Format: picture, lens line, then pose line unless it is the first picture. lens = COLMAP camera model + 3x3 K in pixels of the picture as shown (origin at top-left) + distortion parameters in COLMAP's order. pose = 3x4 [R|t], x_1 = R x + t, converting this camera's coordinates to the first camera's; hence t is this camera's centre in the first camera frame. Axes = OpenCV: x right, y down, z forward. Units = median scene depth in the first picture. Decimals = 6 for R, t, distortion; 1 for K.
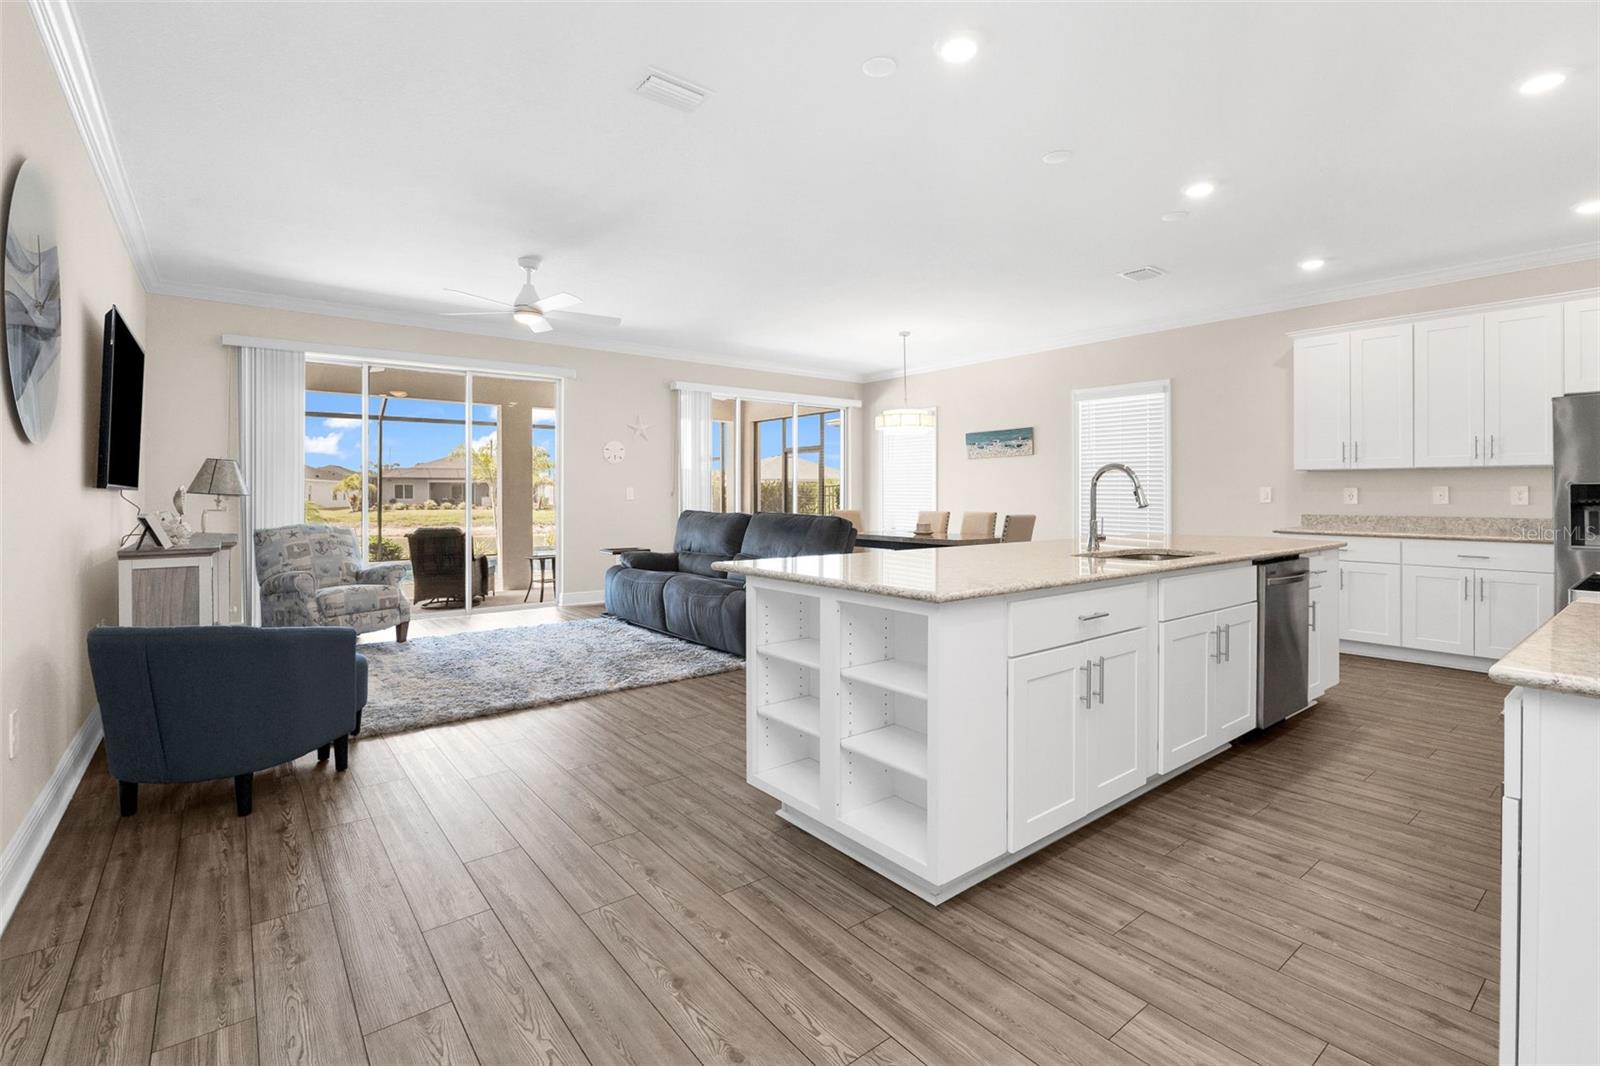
lens RADIAL K [[722.8, 0, 805.1], [0, 722.8, 496.5], [0, 0, 1]] dist [-0.011465, -0.000491]
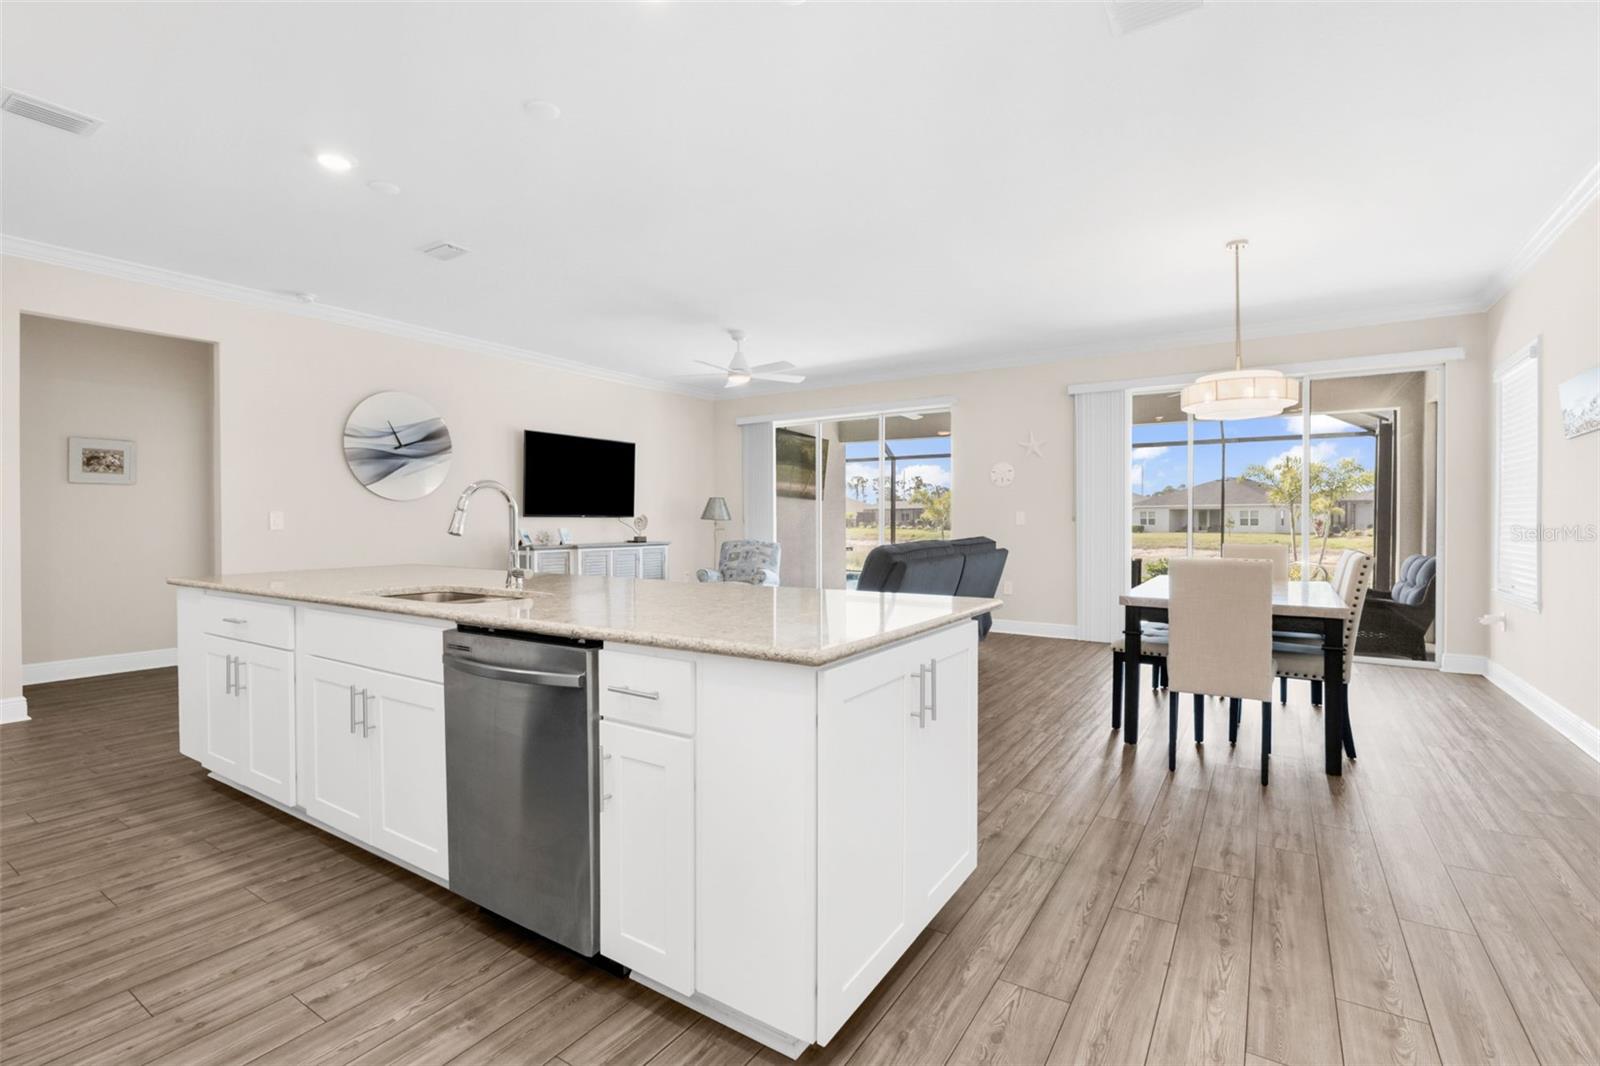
lens RADIAL K [[733.8, 0, 805.5], [0, 733.8, 529.8], [0, 0, 1]] dist [-0.001485, -0.004440]
pose [[0.321375, 0.013041, -0.946862, 0.816381], [-0.001923, 0.999912, 0.013119, -0.001192], [0.946950, -0.002395, 0.321372, 0.662672]]
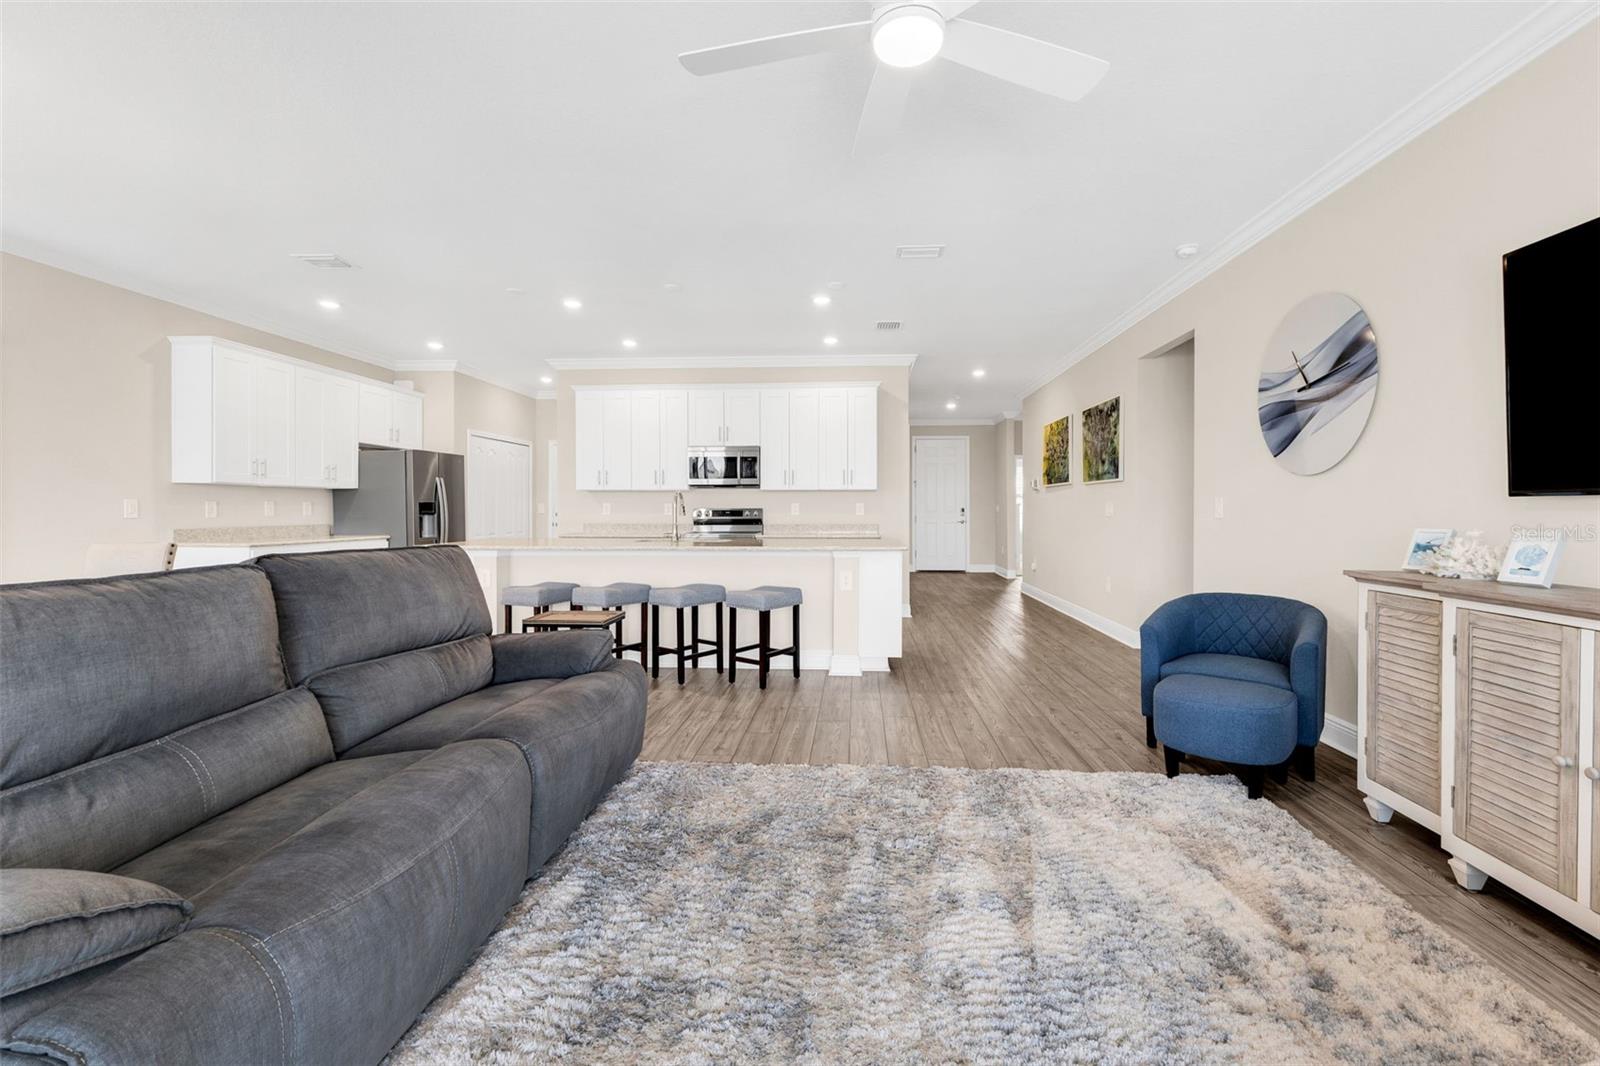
lens RADIAL K [[676.4, 0, 822.8], [0, 676.4, 508.2], [0, 0, 1]] dist [0.001350, 0.000043]
pose [[-0.749213, 0.002298, 0.662326, -0.550205], [0.003287, 0.999995, 0.000250, -0.000366], [-0.662321, 0.002364, -0.749216, 1.223594]]
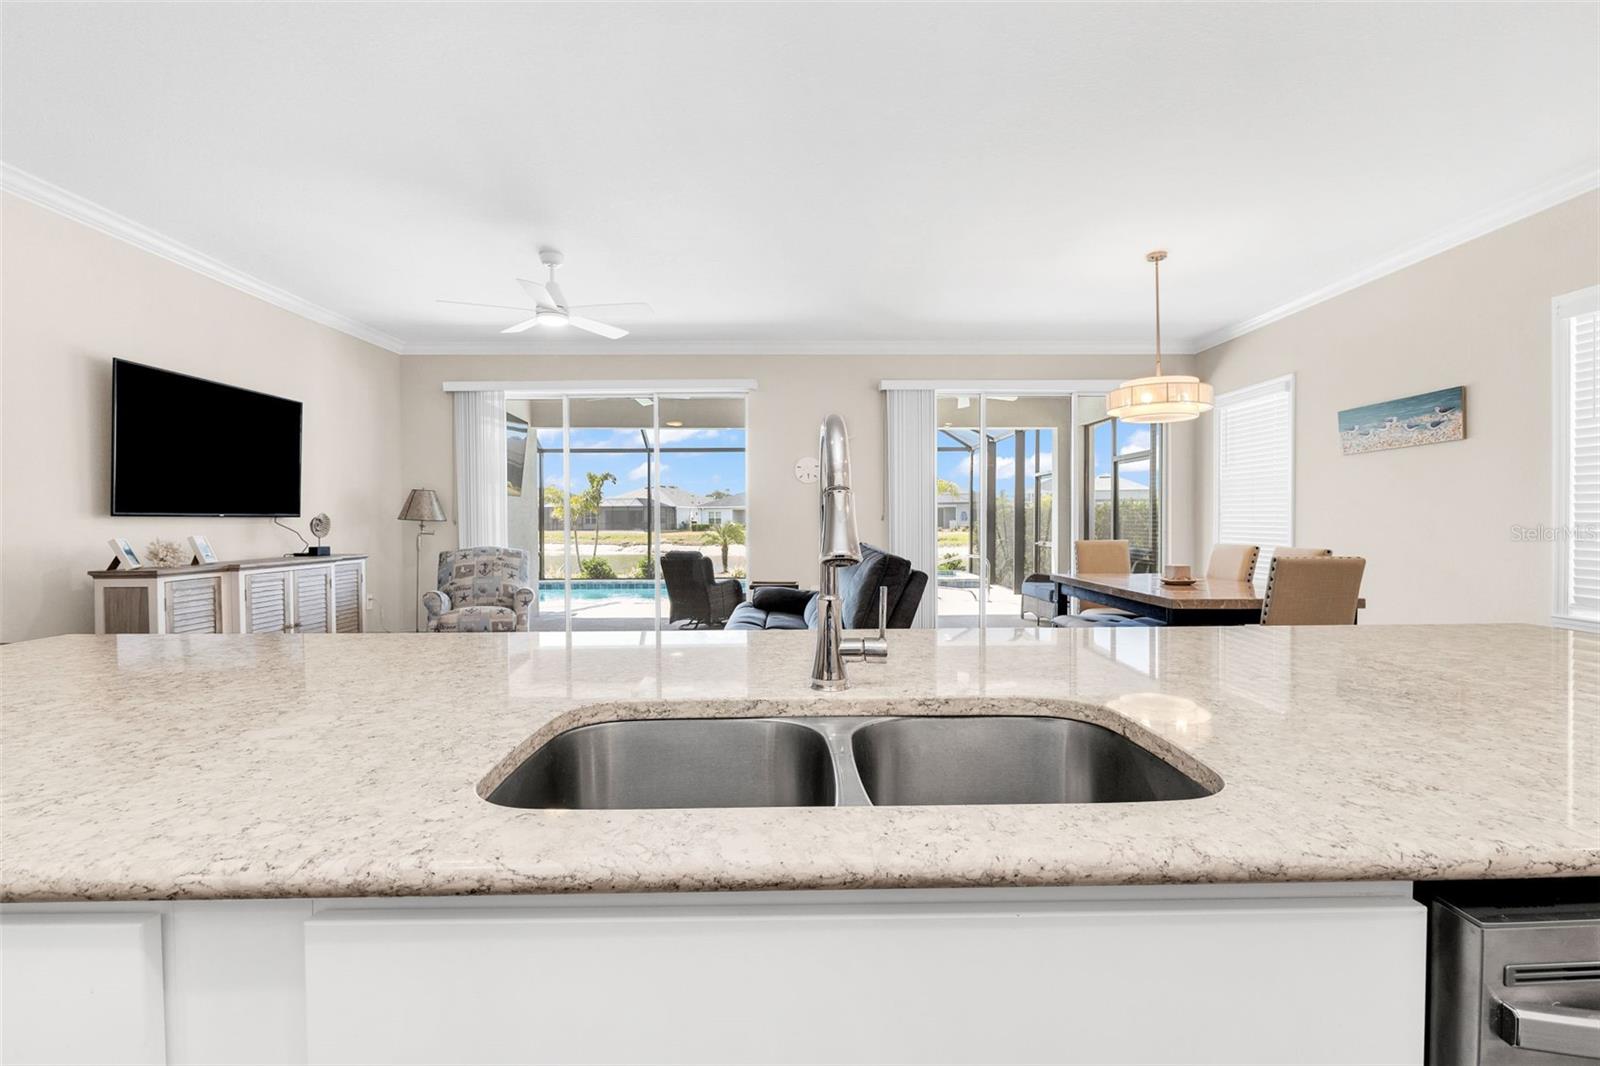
lens RADIAL K [[711.6, 0, 809.3], [0, 711.6, 525.4], [0, 0, 1]] dist [-0.005123, -0.000483]
pose [[0.798831, 0.002713, -0.601550, 0.368435], [0.002255, 0.999969, 0.007504, -0.001083], [0.601552, -0.007351, 0.798800, 0.464553]]
